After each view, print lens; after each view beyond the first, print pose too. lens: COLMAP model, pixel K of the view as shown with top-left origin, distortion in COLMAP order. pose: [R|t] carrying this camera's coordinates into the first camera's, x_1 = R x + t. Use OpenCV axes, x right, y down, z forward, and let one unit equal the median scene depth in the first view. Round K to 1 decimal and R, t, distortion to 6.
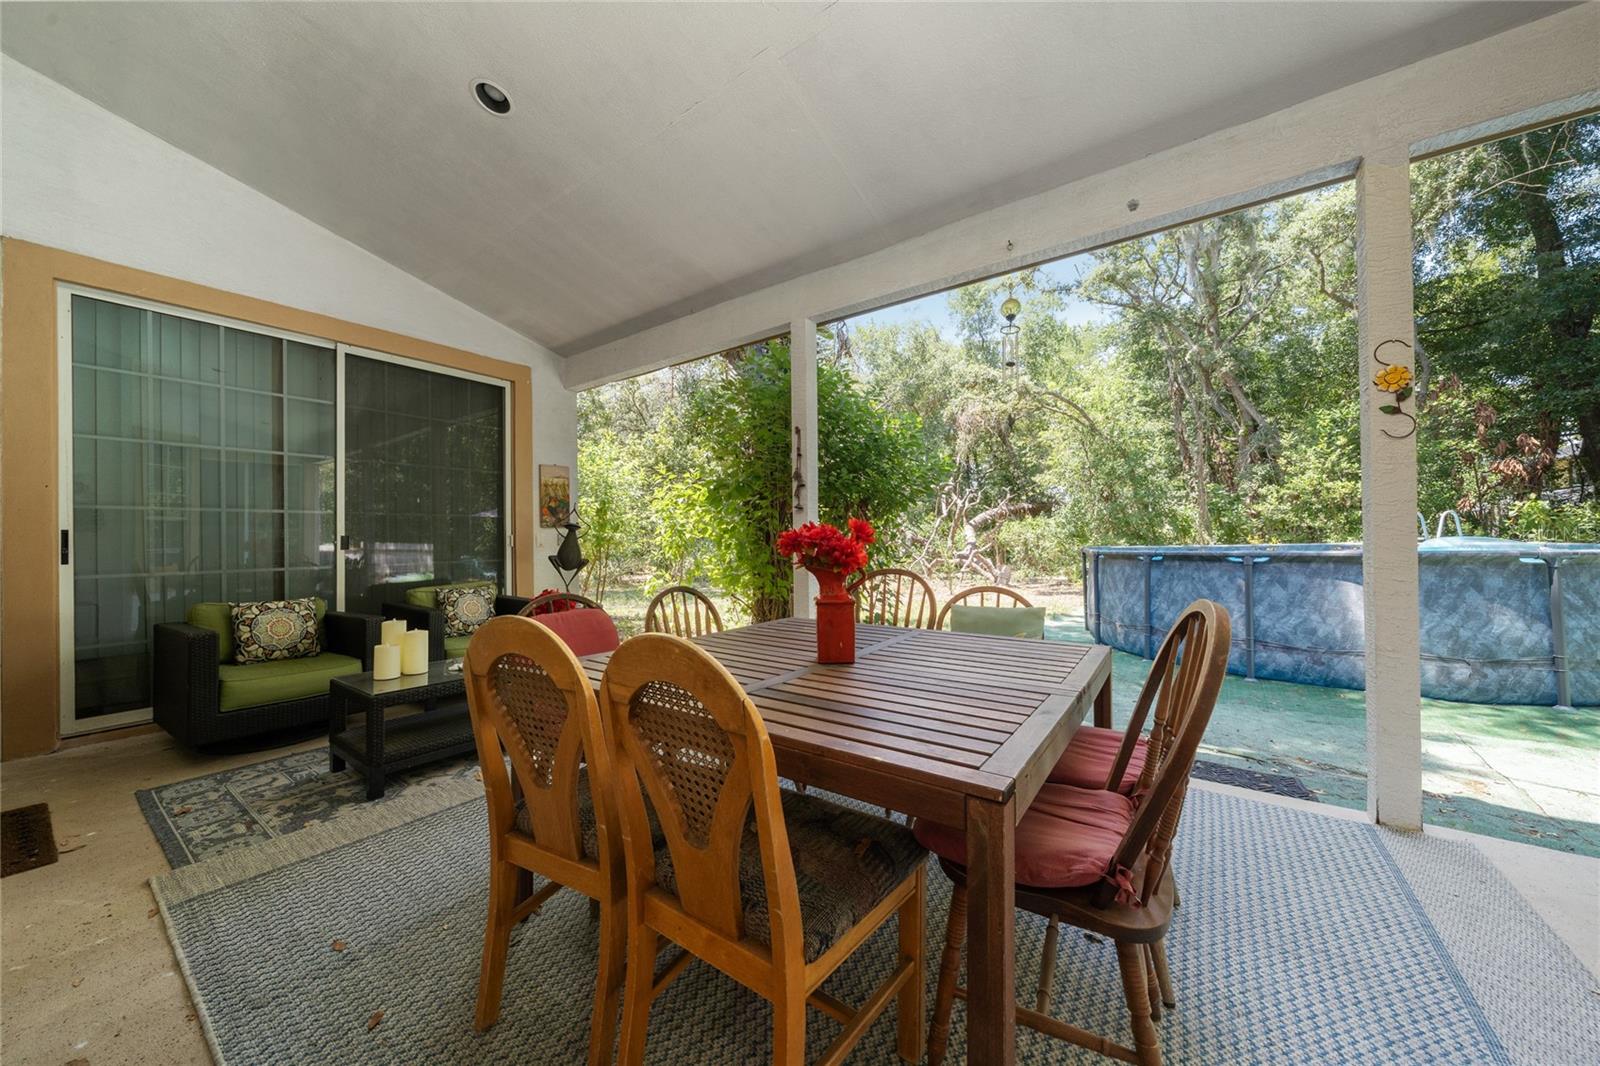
lens RADIAL K [[549.8, 0, 805.5], [0, 549.8, 536.9], [0, 0, 1]] dist [-0.001571, -0.000093]
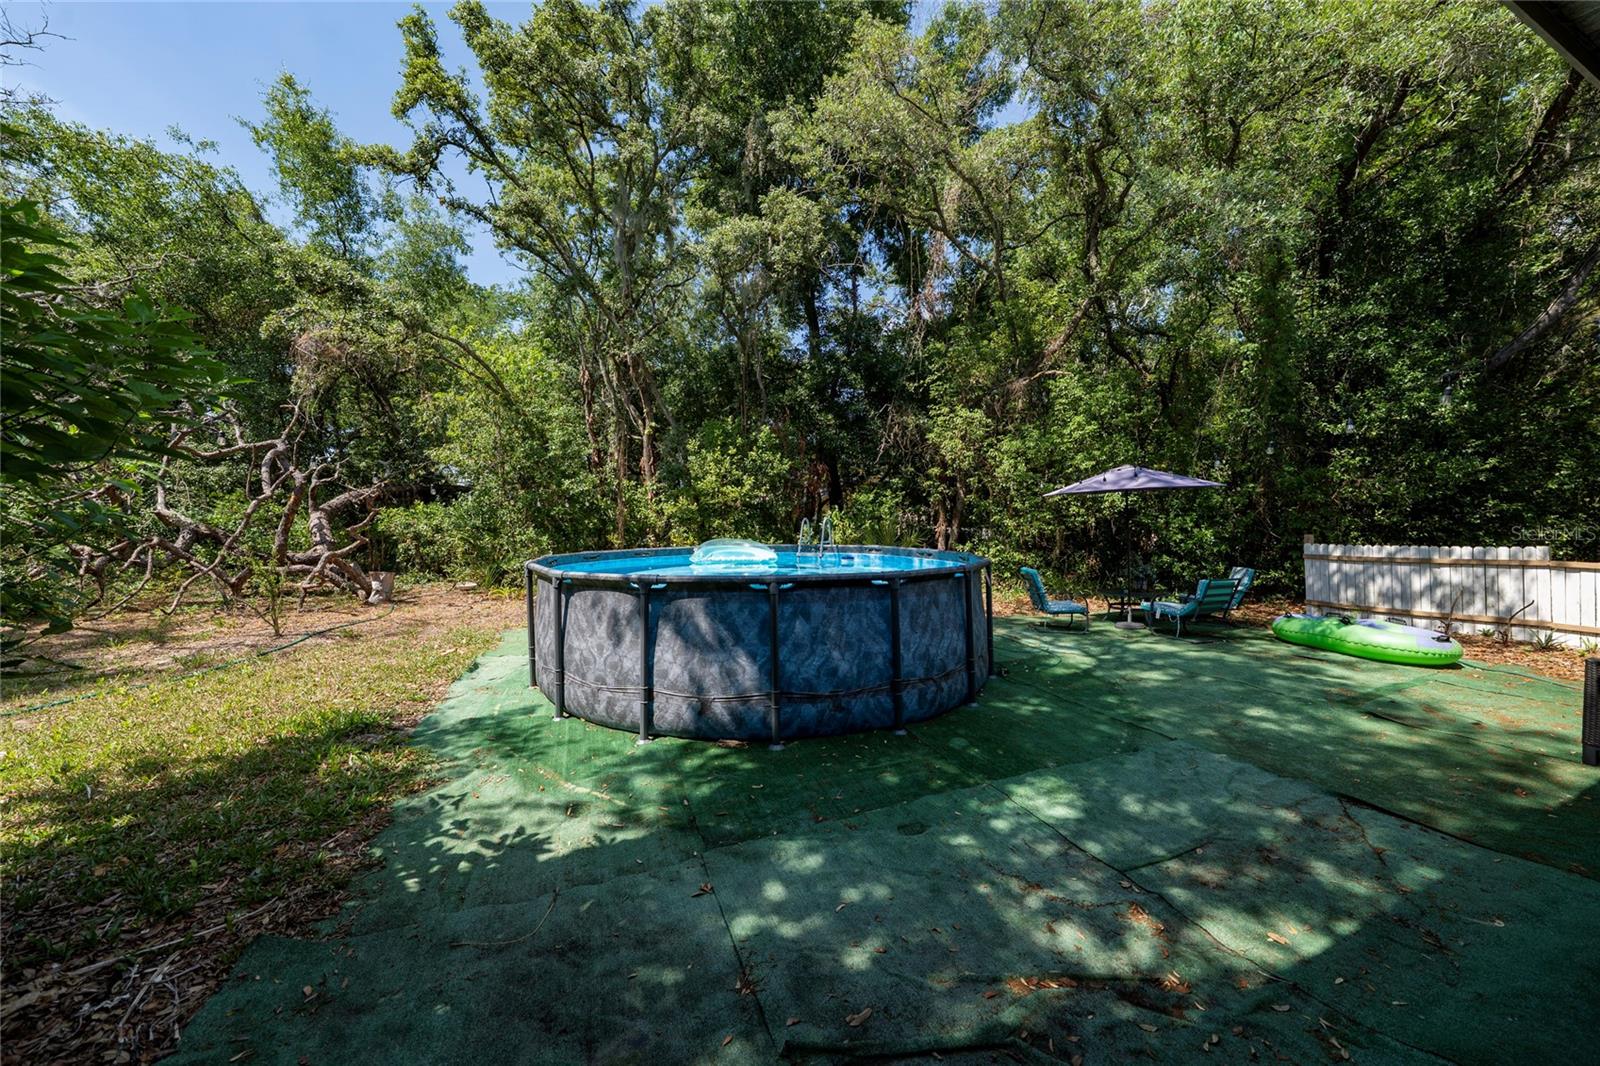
lens RADIAL K [[549.8, 0, 798.5], [0, 549.8, 536.1], [0, 0, 1]] dist [-0.001571, -0.000093]
pose [[0.540710, -0.008833, 0.841163, 0.065509], [-0.012574, 0.999748, 0.018581, -0.014301], [-0.841115, -0.020623, 0.540462, 0.192514]]
